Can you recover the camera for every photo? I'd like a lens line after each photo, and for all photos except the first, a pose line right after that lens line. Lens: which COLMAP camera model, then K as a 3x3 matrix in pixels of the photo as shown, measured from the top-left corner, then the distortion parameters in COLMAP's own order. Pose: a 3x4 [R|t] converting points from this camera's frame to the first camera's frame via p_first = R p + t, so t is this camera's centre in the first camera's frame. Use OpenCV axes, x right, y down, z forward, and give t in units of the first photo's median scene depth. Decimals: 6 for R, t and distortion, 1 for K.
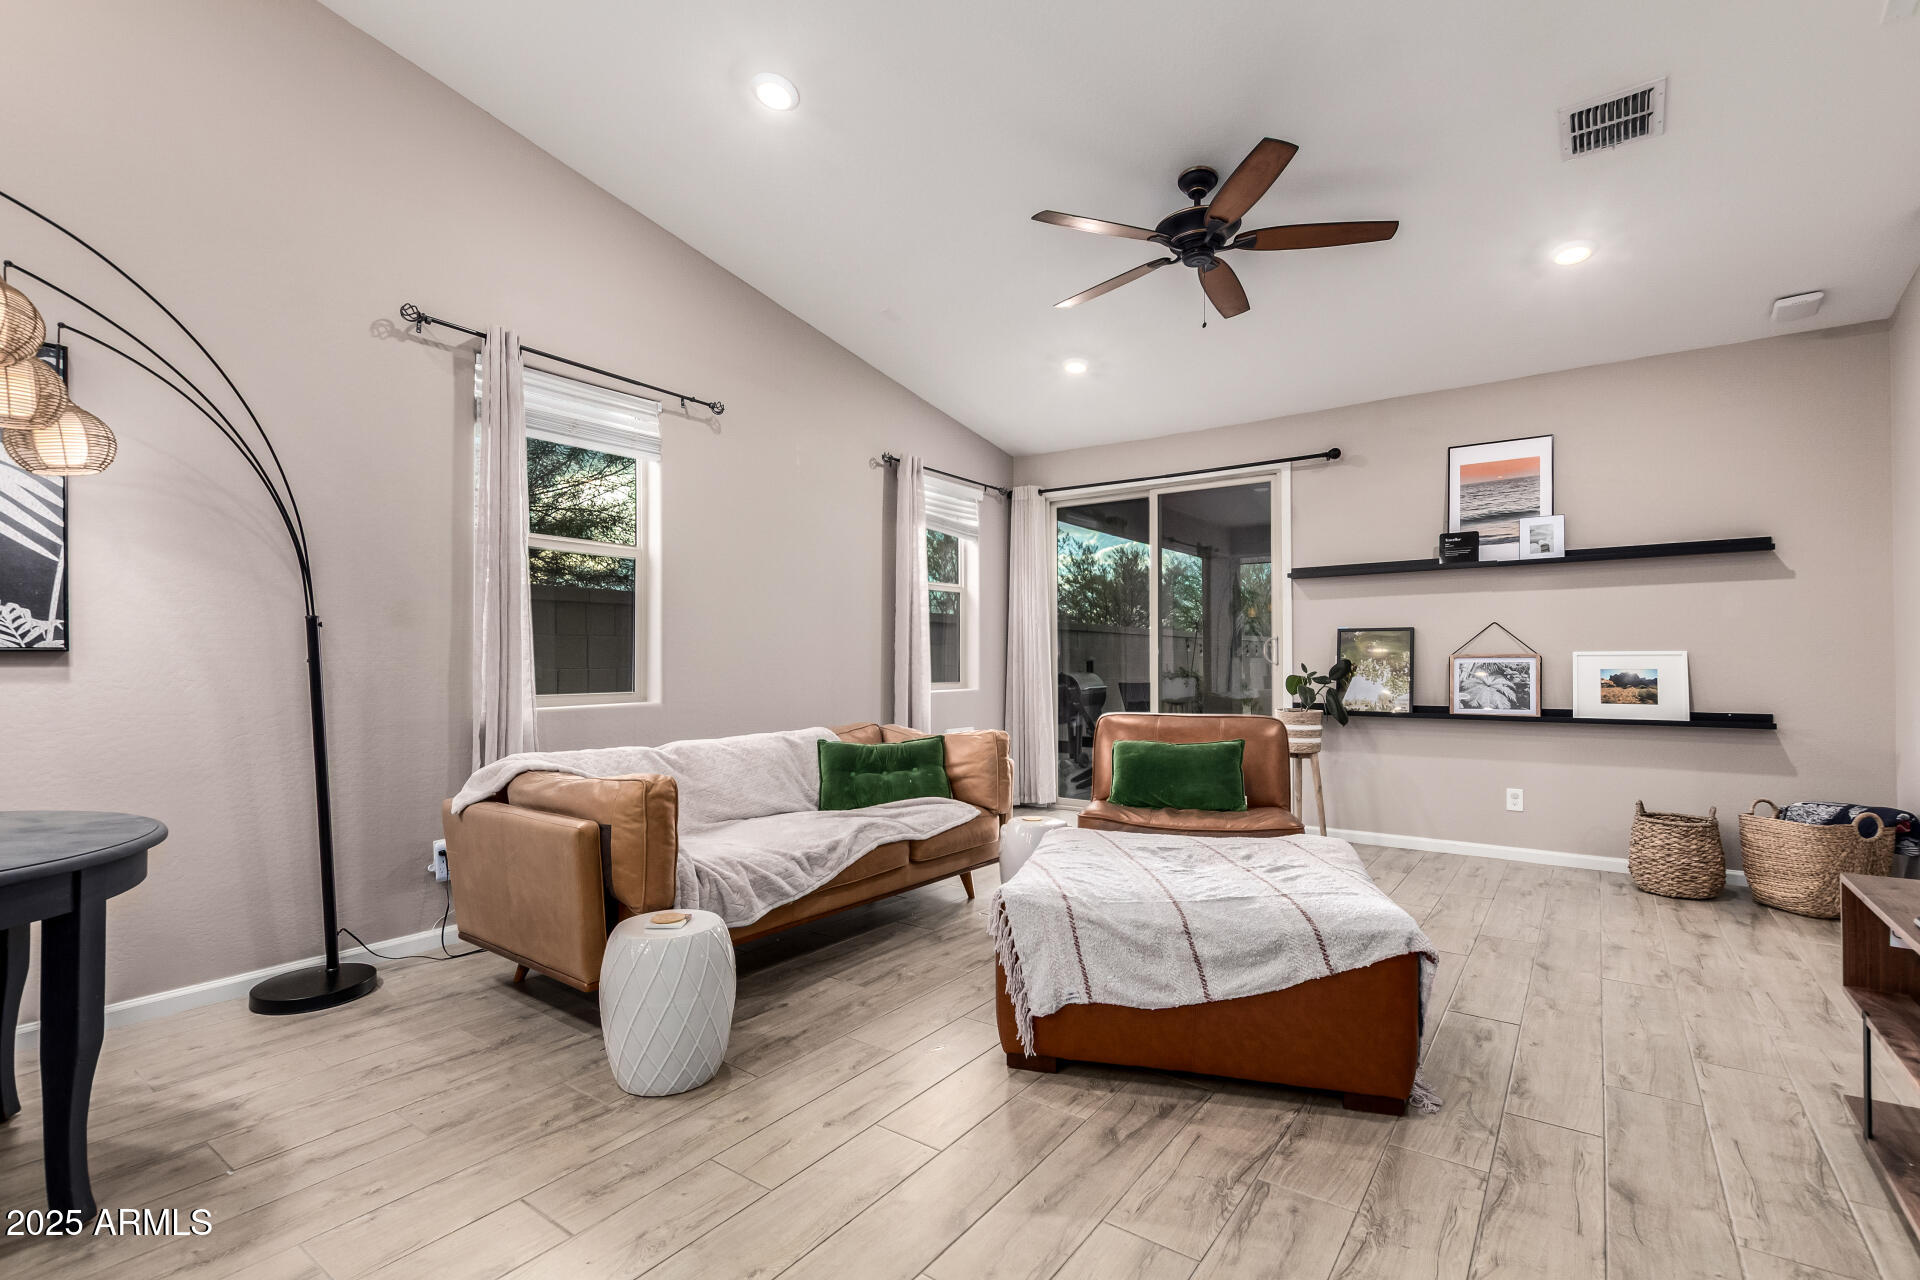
lens RADIAL K [[882.2, 0, 960.1], [0, 882.2, 650.0], [0, 0, 1]] dist [0.002611, -0.000068]
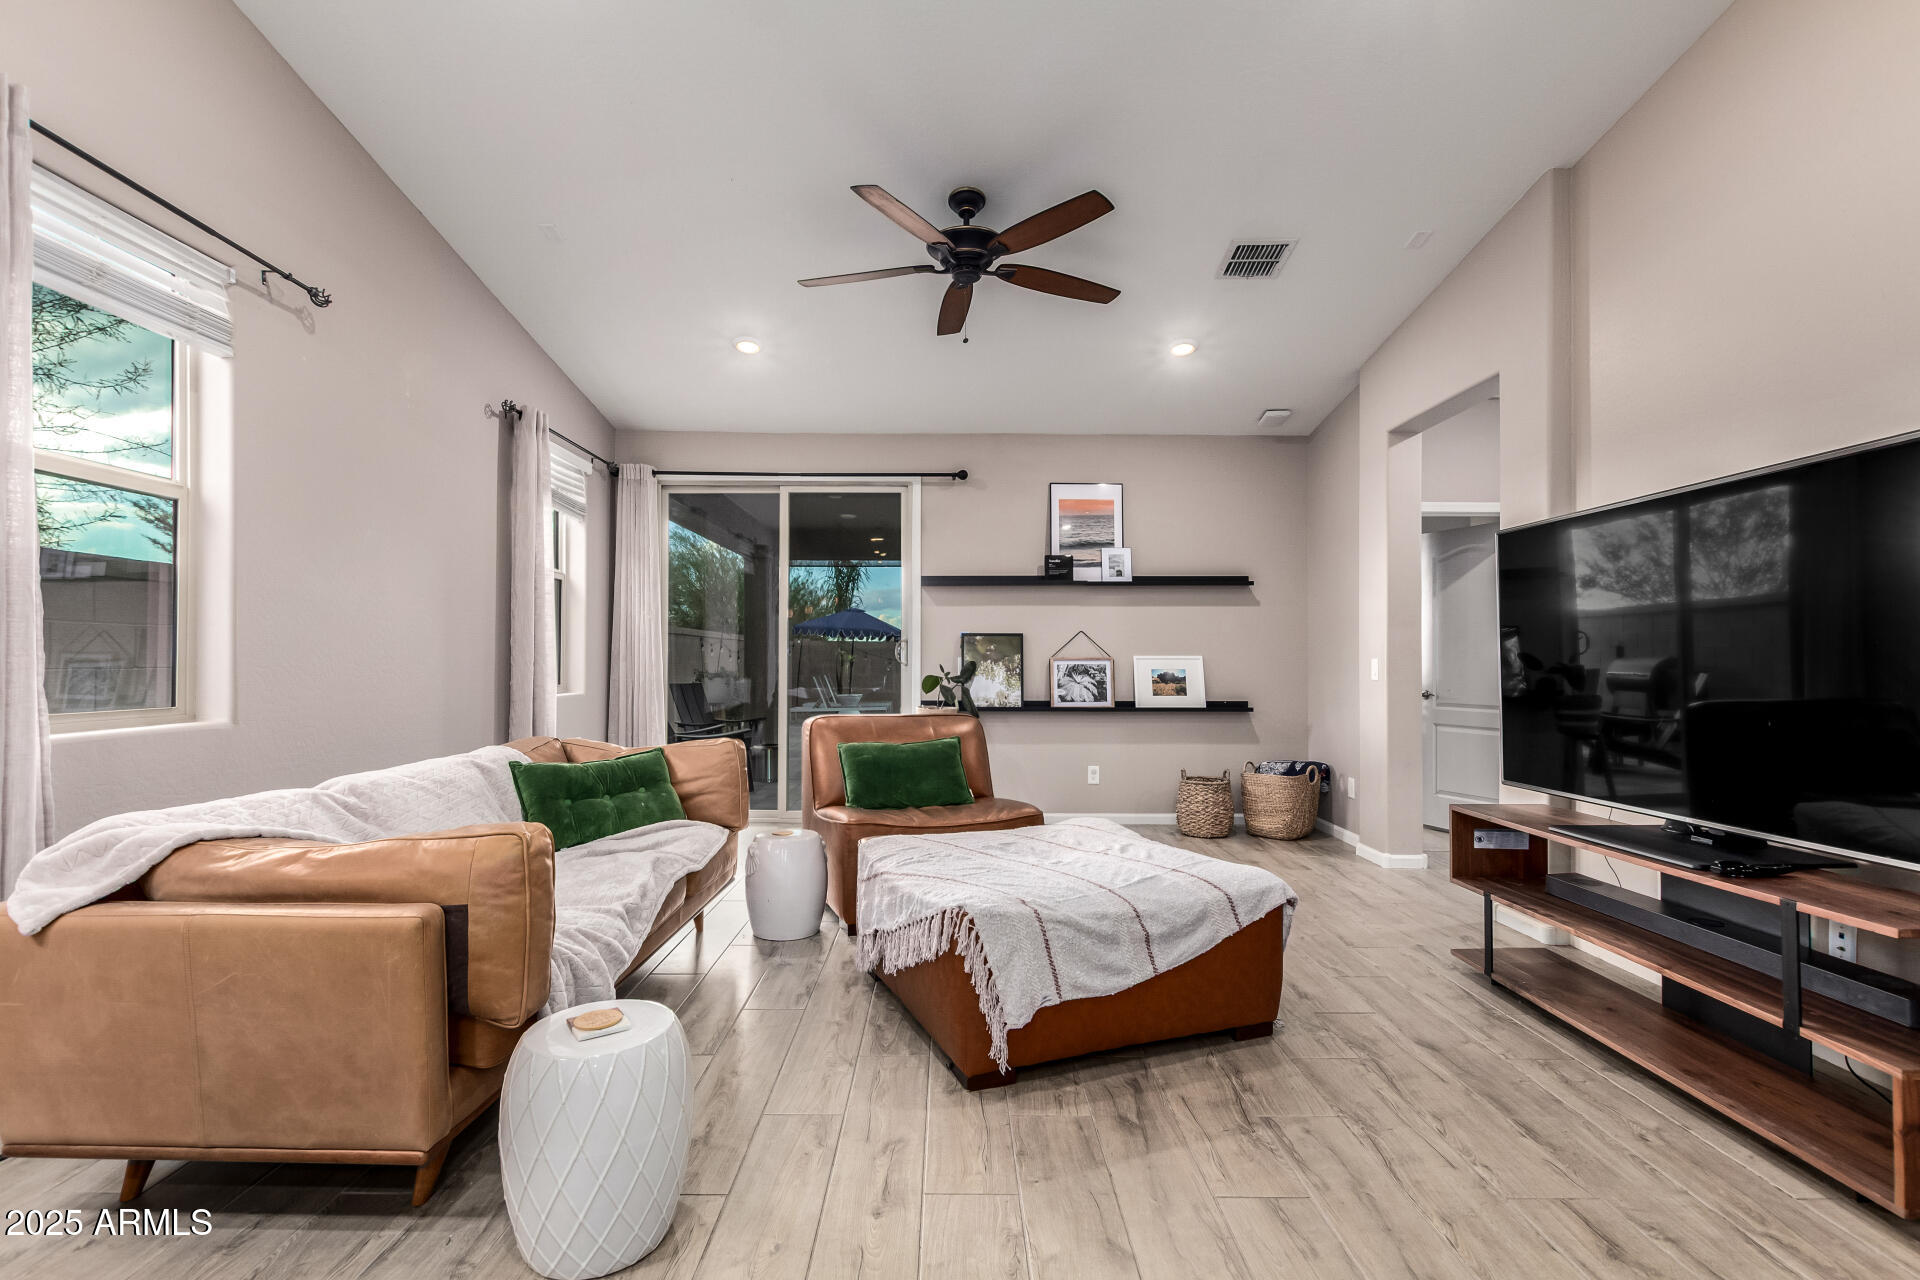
lens RADIAL K [[879.6, 0, 957.2], [0, 879.6, 652.9], [0, 0, 1]] dist [-0.000033, -0.001010]
pose [[0.803383, 0.010178, 0.595376, -0.348402], [-0.012805, 0.999918, 0.000186, 0.001070], [-0.595325, -0.007773, 0.803447, 0.168423]]
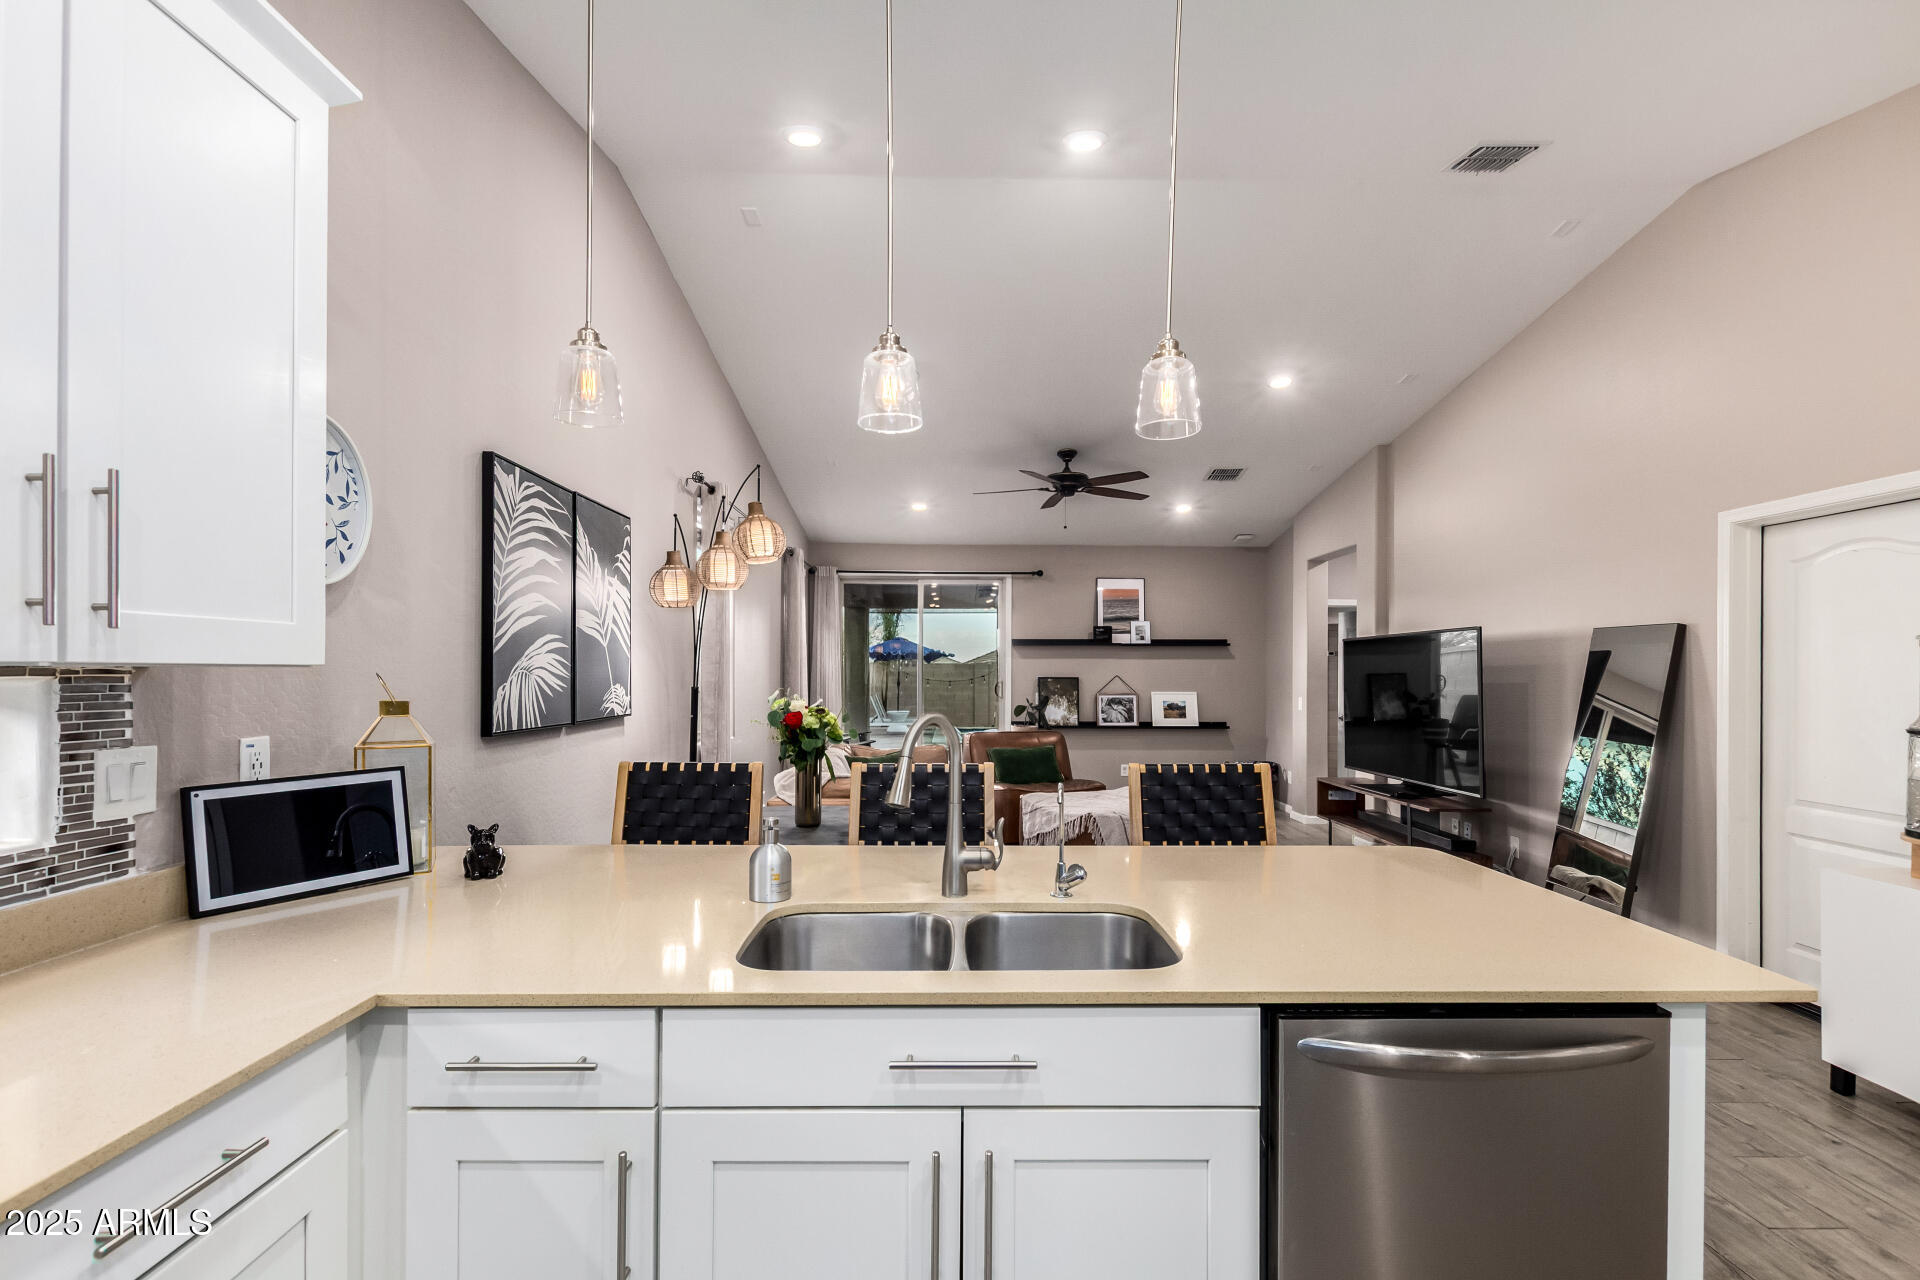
lens RADIAL K [[892.5, 0, 962.3], [0, 892.5, 662.3], [0, 0, 1]] dist [-0.000334, -0.000156]
pose [[0.799858, 0.013095, 0.600046, -1.055310], [-0.014880, 0.999887, -0.001986, -0.068659], [-0.600004, -0.007341, 0.799963, -0.410797]]
